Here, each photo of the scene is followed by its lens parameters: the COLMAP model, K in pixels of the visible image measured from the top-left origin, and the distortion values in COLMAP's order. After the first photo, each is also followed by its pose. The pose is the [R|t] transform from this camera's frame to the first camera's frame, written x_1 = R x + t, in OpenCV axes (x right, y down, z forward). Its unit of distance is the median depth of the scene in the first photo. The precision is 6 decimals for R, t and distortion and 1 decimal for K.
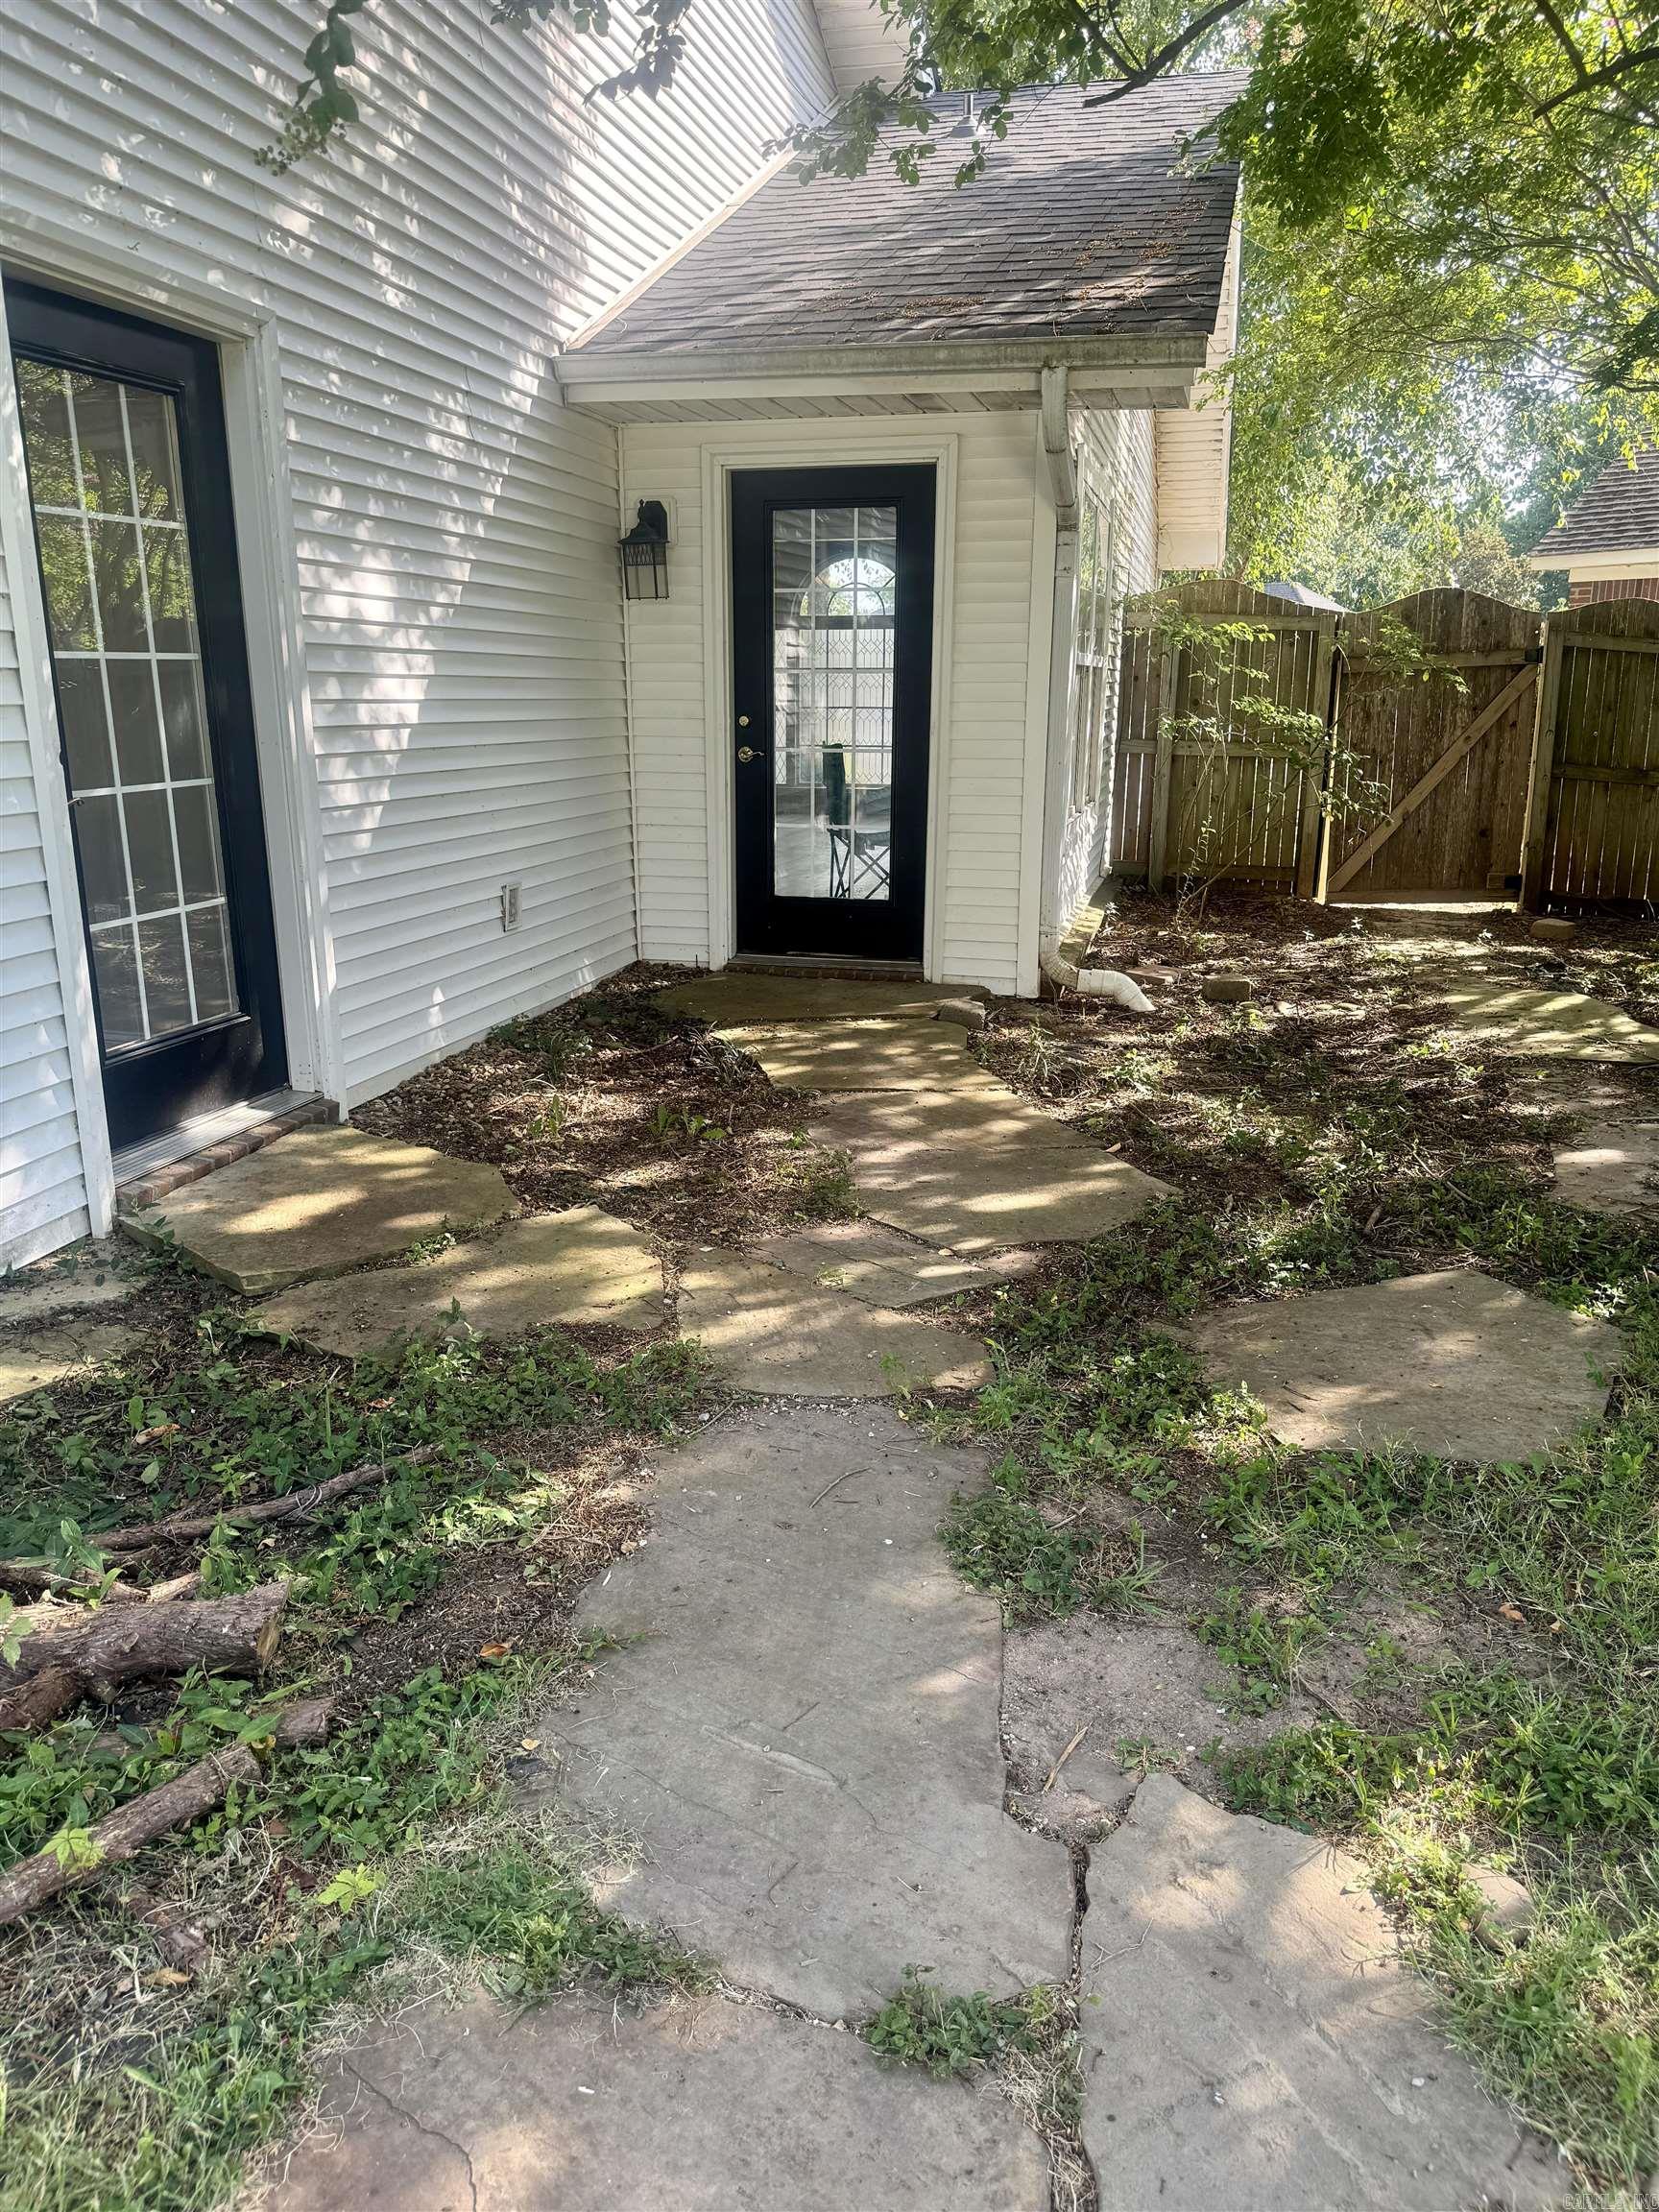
lens RADIAL K [[1579.2, 0, 819.6], [0, 1579.2, 1090.1], [0, 0, 1]] dist [0.063369, -0.081799]
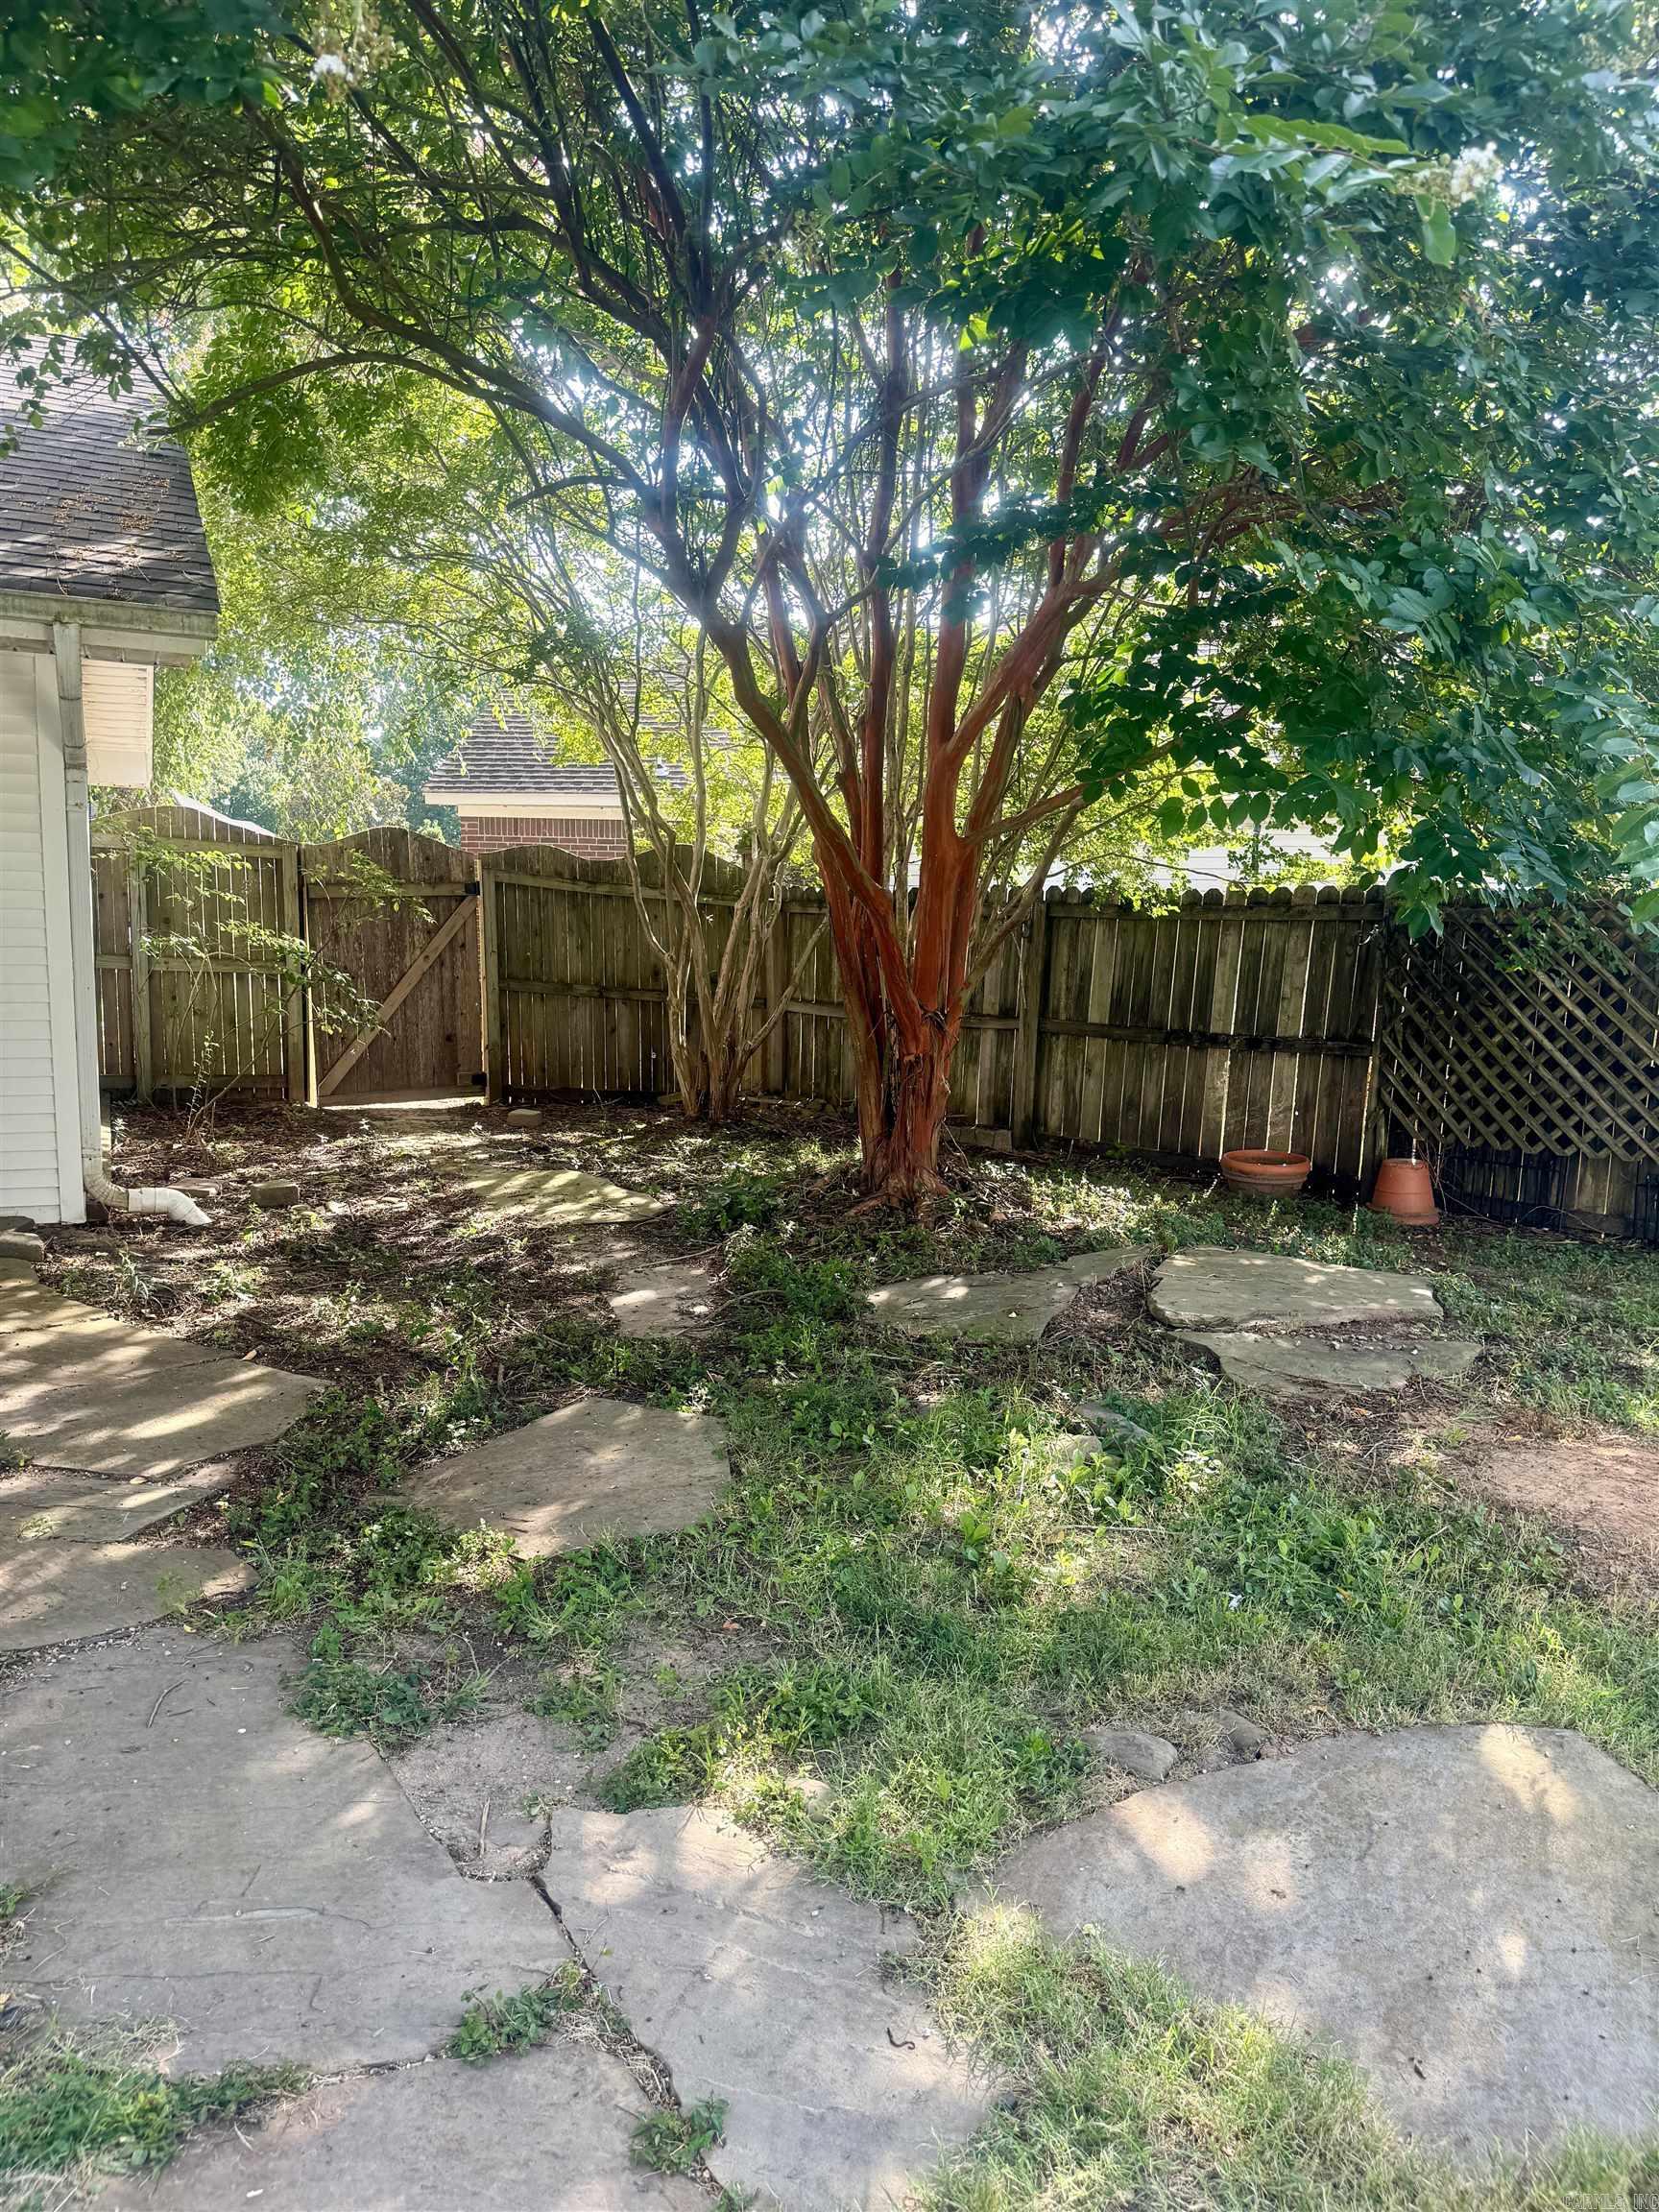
lens RADIAL K [[1579.2, 0, 823.7], [0, 1579.2, 1107.2], [0, 0, 1]] dist [0.063369, -0.081799]
pose [[0.777538, -0.067432, 0.625210, -0.159921], [0.134103, 0.989144, -0.060092, -0.011498], [-0.614370, 0.130567, 0.778140, -0.086401]]
